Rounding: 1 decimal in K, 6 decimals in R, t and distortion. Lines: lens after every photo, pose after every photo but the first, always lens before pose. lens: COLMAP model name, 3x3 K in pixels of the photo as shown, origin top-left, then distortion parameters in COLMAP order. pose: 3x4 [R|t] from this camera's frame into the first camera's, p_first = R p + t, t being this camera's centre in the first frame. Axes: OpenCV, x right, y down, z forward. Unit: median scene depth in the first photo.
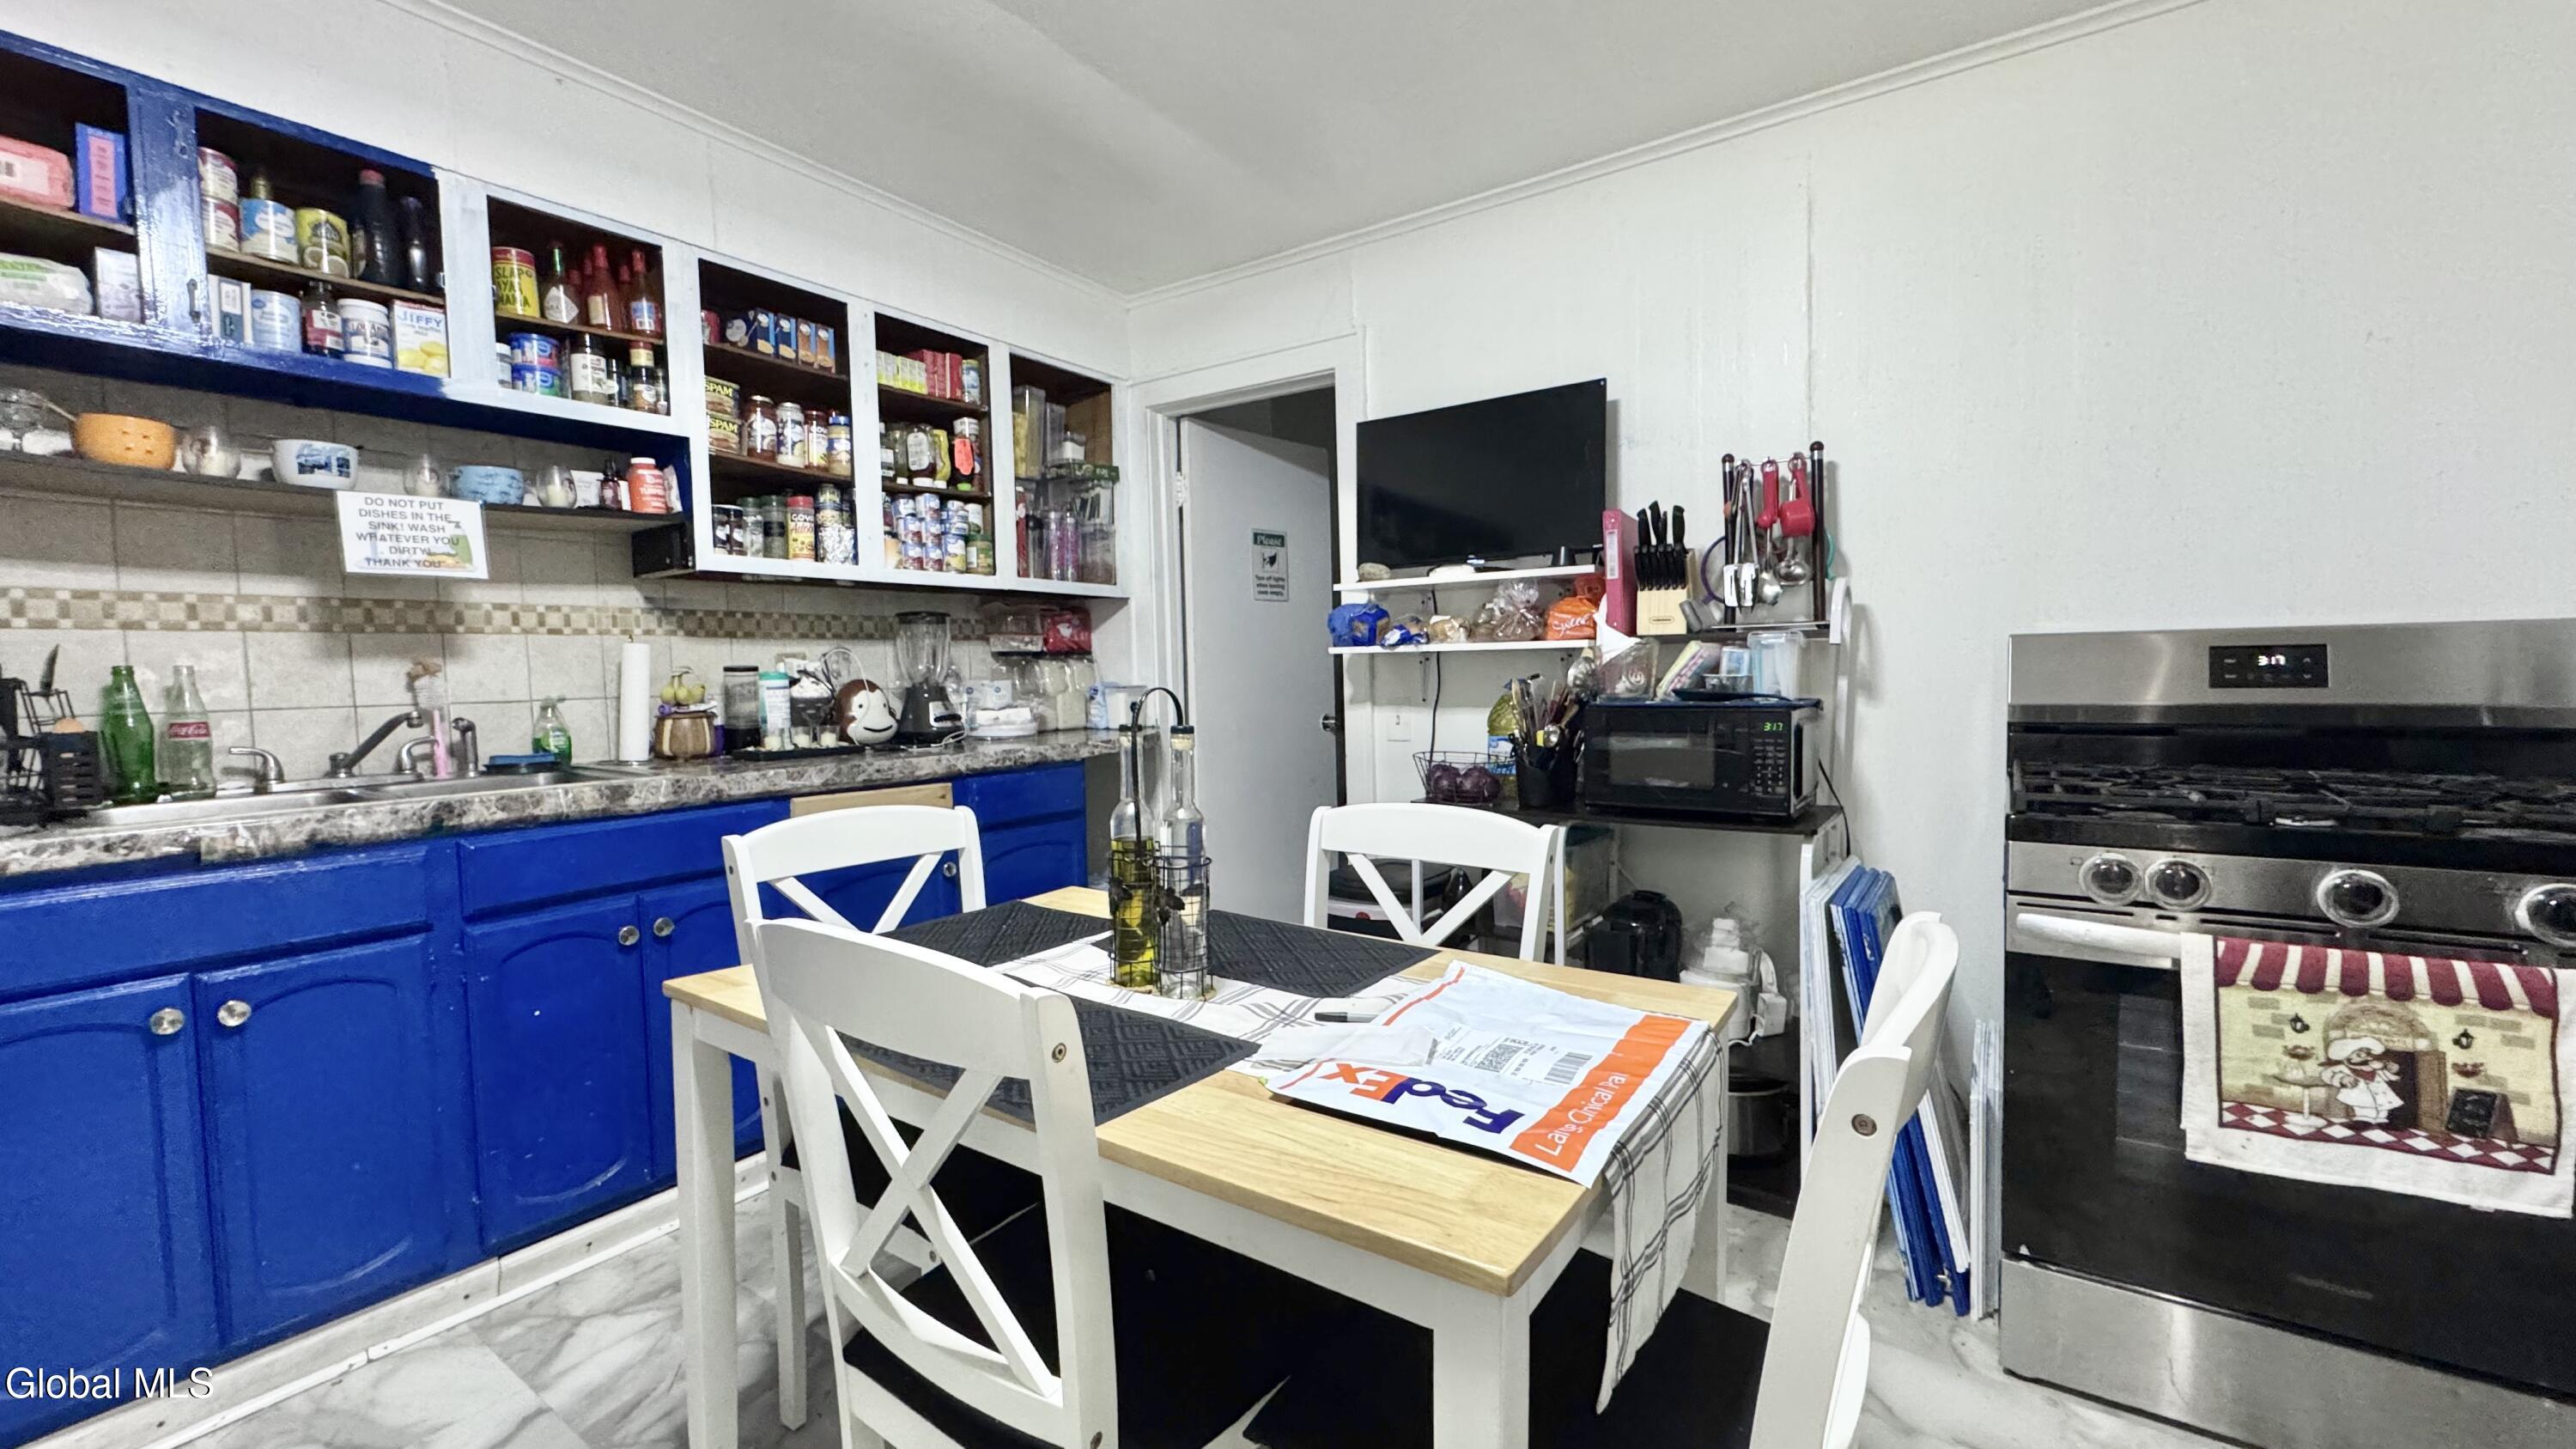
lens RADIAL K [[1028.0, 0, 1285.1], [0, 1028.0, 717.6], [0, 0, 1]] dist [0.001840, 0.000058]
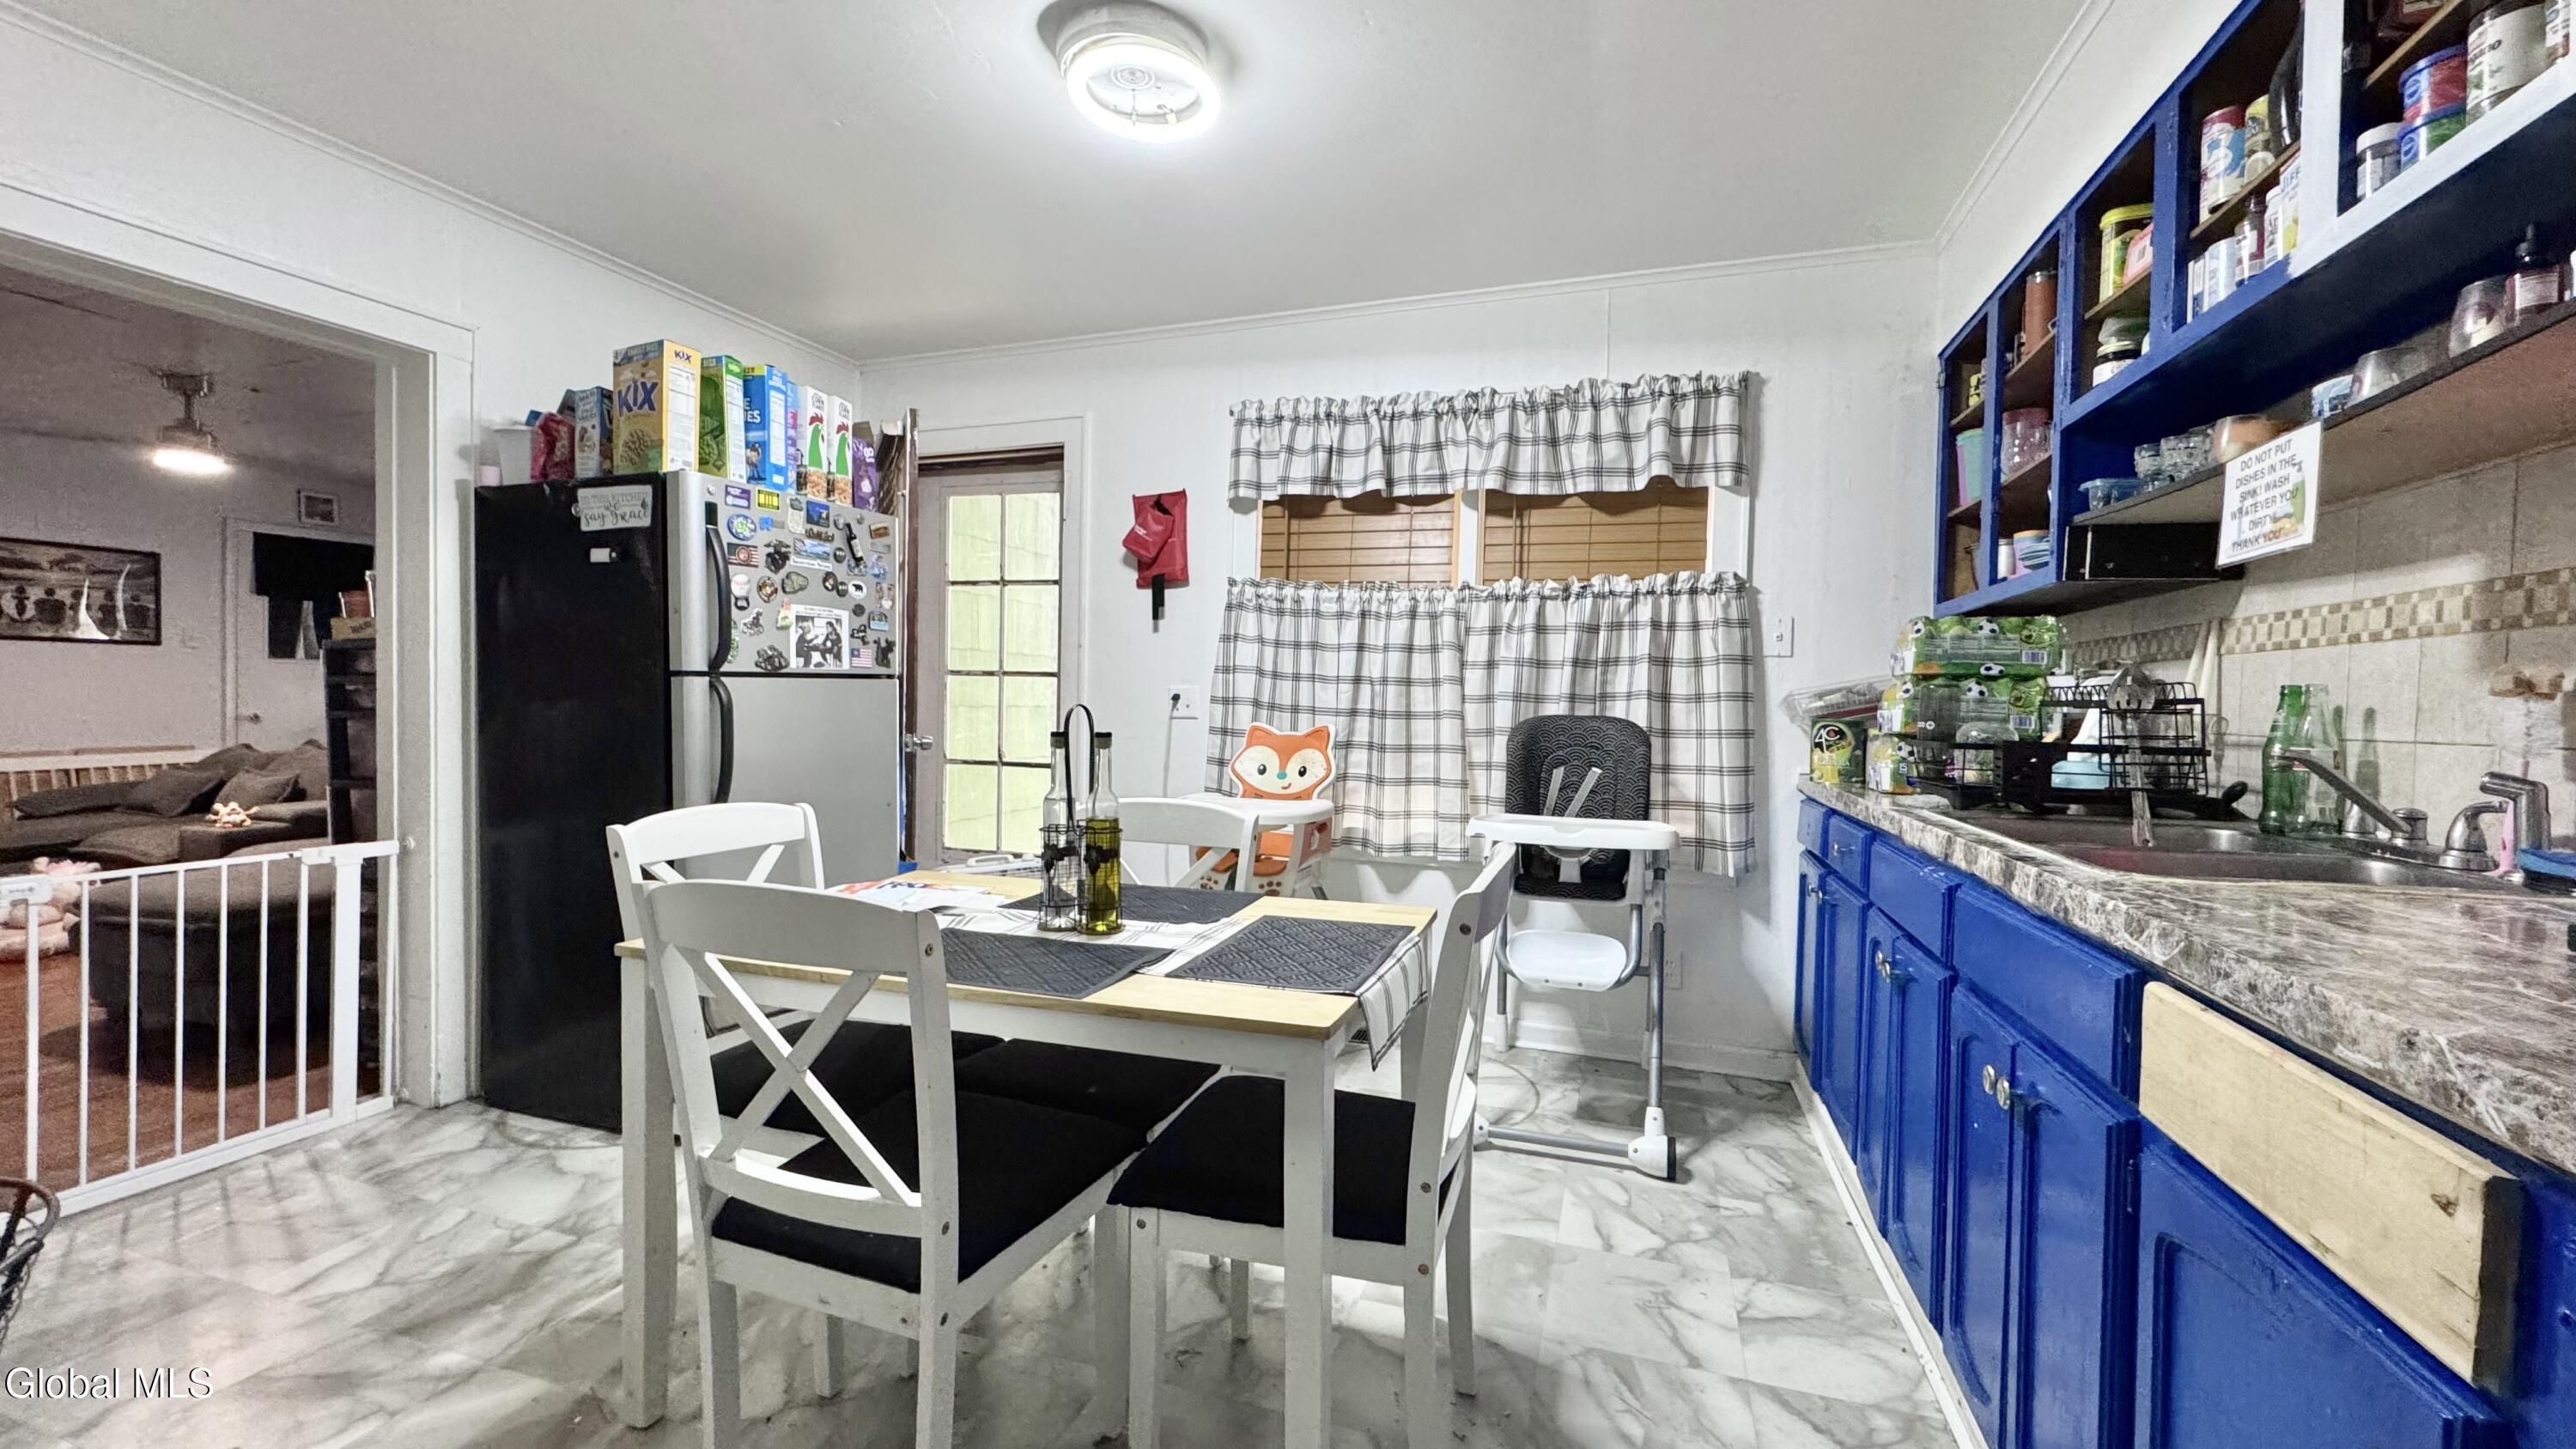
lens RADIAL K [[1028.0, 0, 1287.7], [0, 1028.0, 720.5], [0, 0, 1]] dist [0.001840, 0.000058]
pose [[-0.960608, 0.009460, -0.277744, -0.004897], [-0.010638, 0.997436, 0.070765, -0.065853], [0.277702, 0.070932, -0.958045, 1.446556]]
